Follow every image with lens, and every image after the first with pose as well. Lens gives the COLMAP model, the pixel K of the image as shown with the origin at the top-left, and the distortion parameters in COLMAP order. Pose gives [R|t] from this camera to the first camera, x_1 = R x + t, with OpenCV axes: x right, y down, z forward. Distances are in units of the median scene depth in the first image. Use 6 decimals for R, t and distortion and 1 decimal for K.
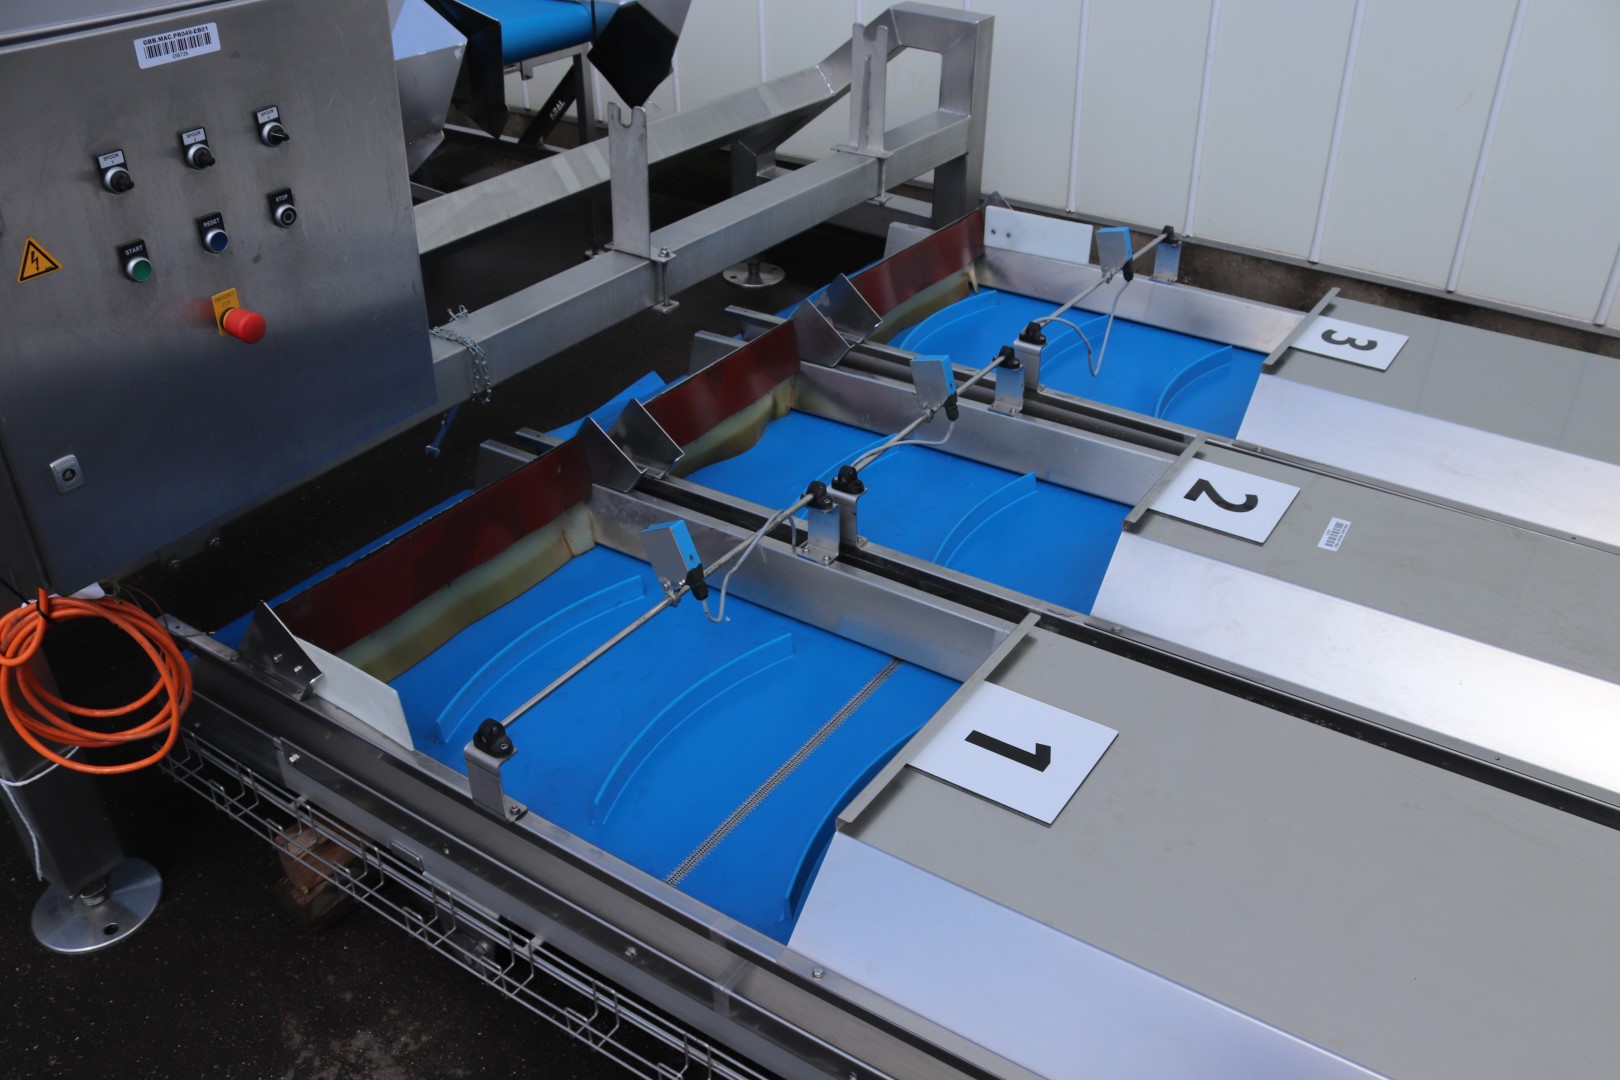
lens RADIAL K [[1357.4, 0, 810.0], [0, 1357.4, 540.0], [0, 0, 1]] dist [-0.178953, 0.186515]
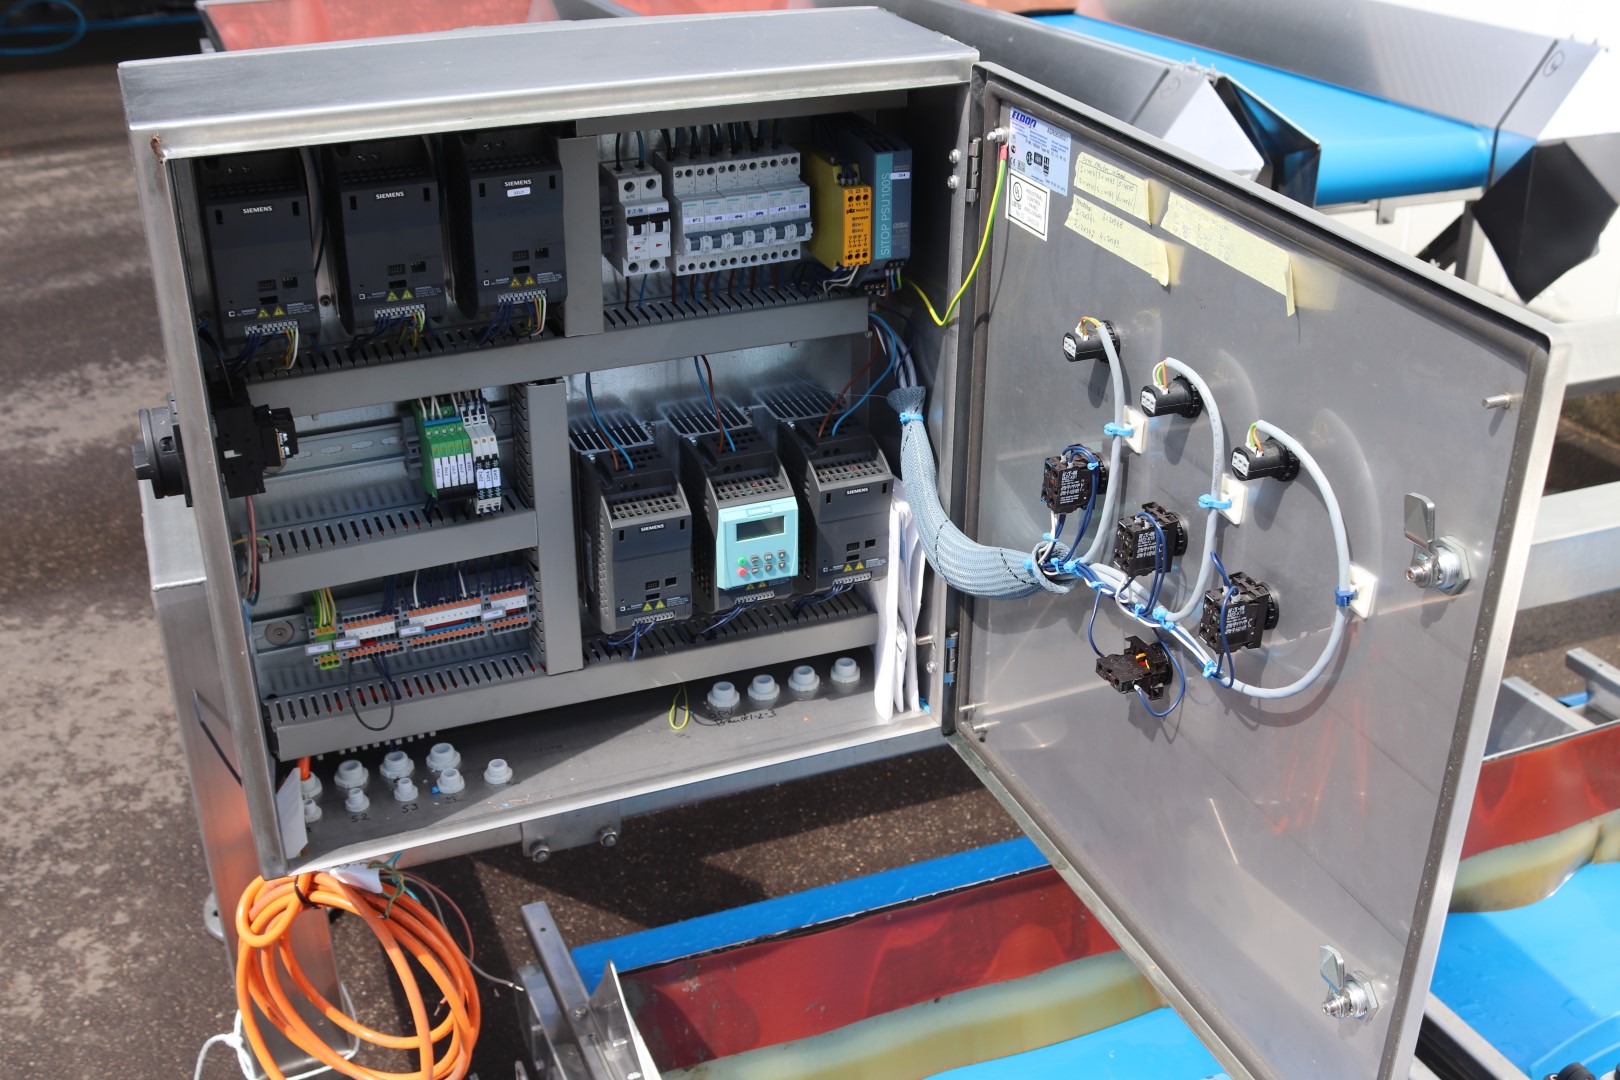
lens RADIAL K [[1736.6, 0, 810.0], [0, 1736.6, 540.0], [0, 0, 1]] dist [-0.064635, 0.040997]
pose [[0.832259, 0.232151, -0.503440, 0.040264], [-0.292607, 0.955255, -0.043226, -0.116208], [0.470878, 0.183286, 0.862949, 0.216820]]
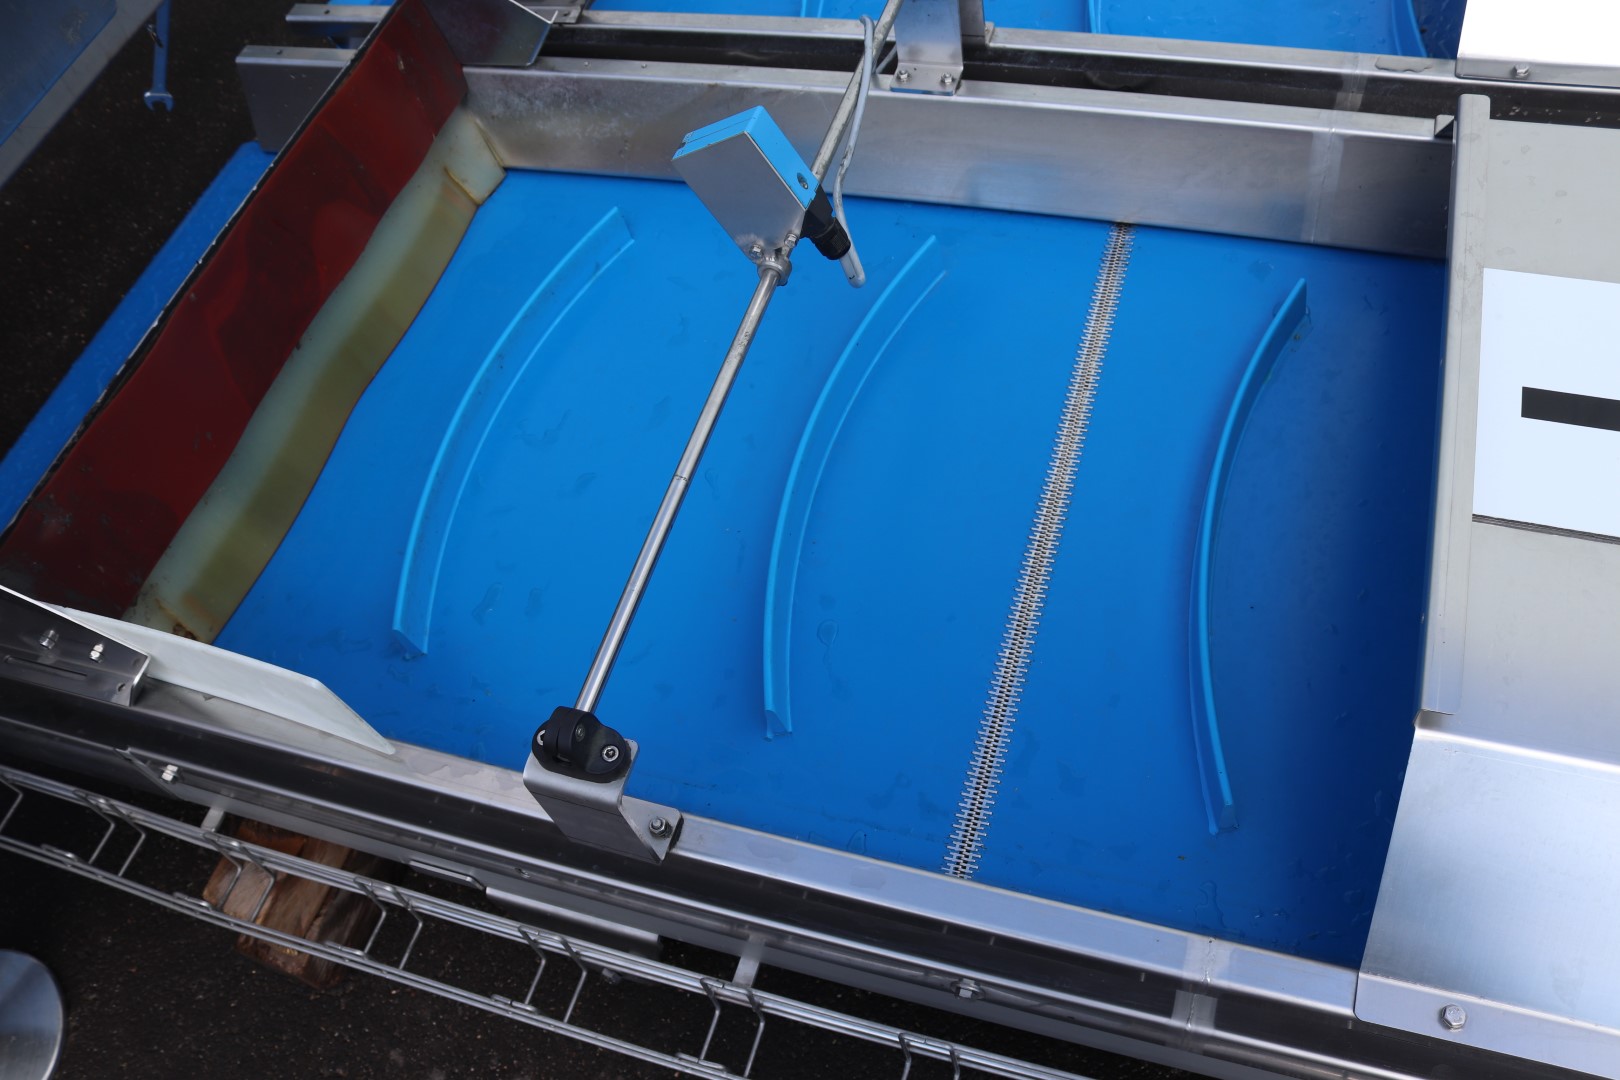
lens RADIAL K [[1360.2, 0, 819.9], [0, 1360.2, 565.5], [0, 0, 1]] dist [-0.161679, 0.144029]
pose [[0.948067, -0.315932, 0.036826, -0.112710], [0.275324, 0.873108, 0.402342, -0.044156], [-0.159265, -0.371308, 0.914748, 0.426680]]
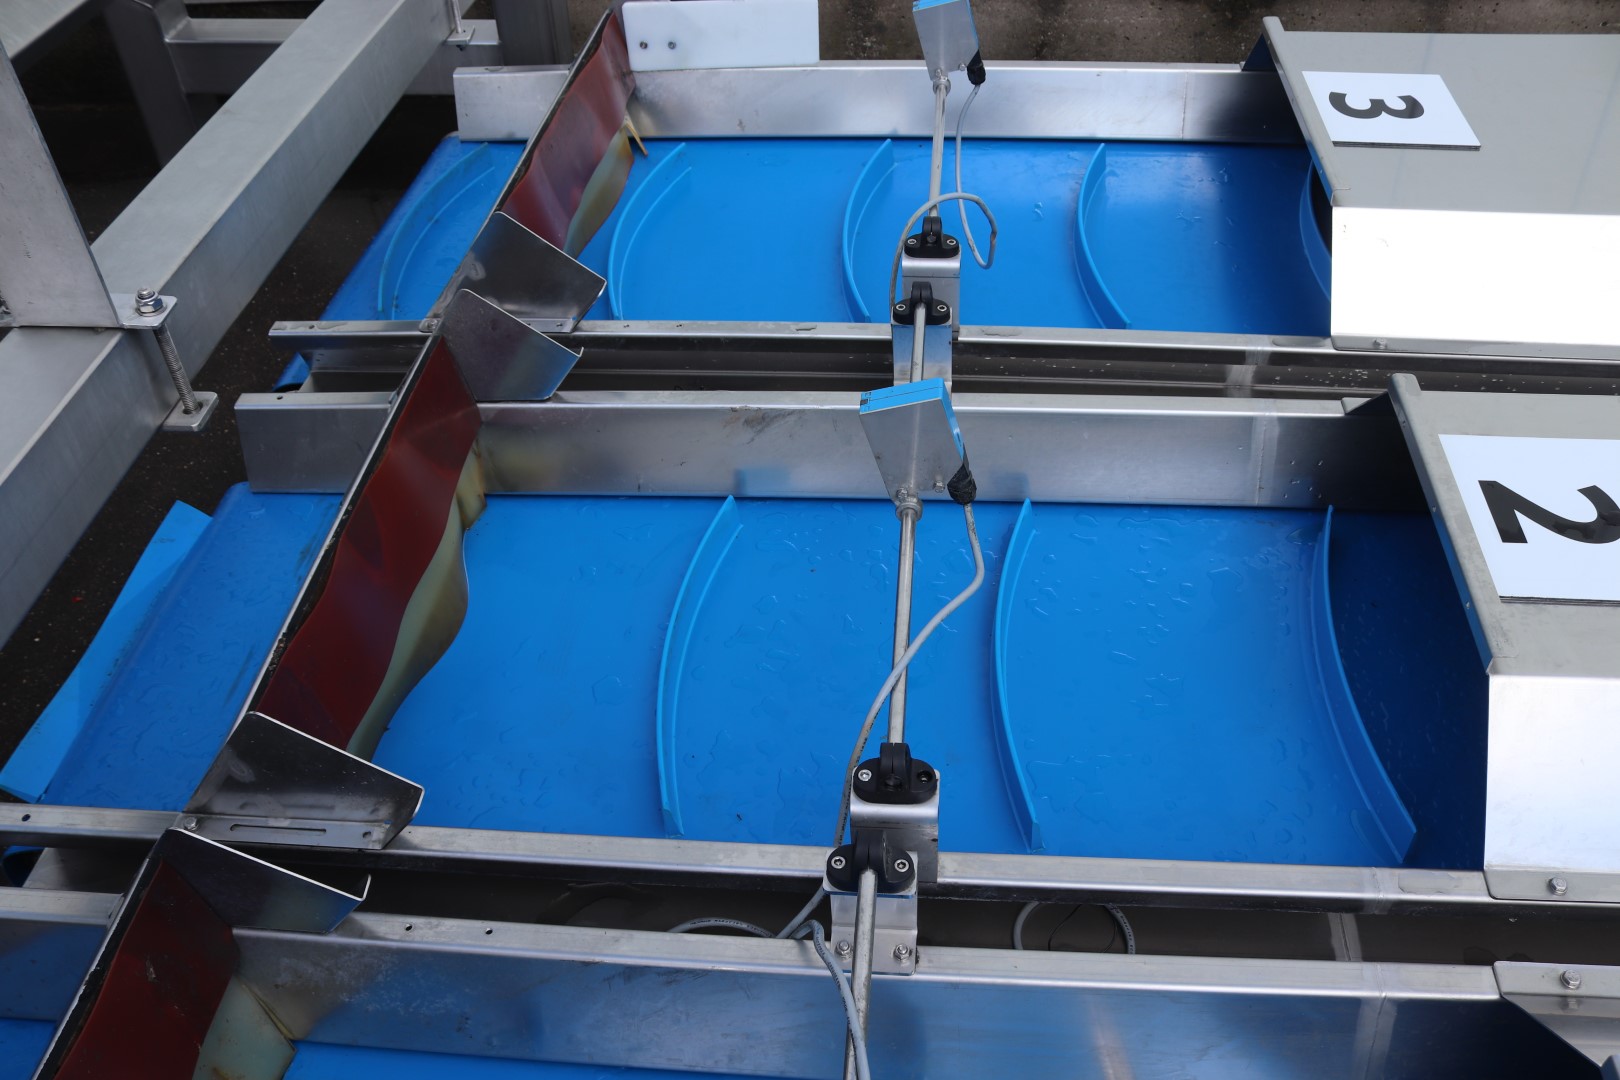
lens RADIAL K [[1360.2, 0, 819.9], [0, 1360.2, 565.5], [0, 0, 1]] dist [-0.161679, 0.144029]
pose [[0.876010, -0.356253, 0.325101, -0.100117], [0.288415, 0.927220, 0.238913, -0.201208], [-0.386554, -0.115526, 0.915003, 0.610418]]
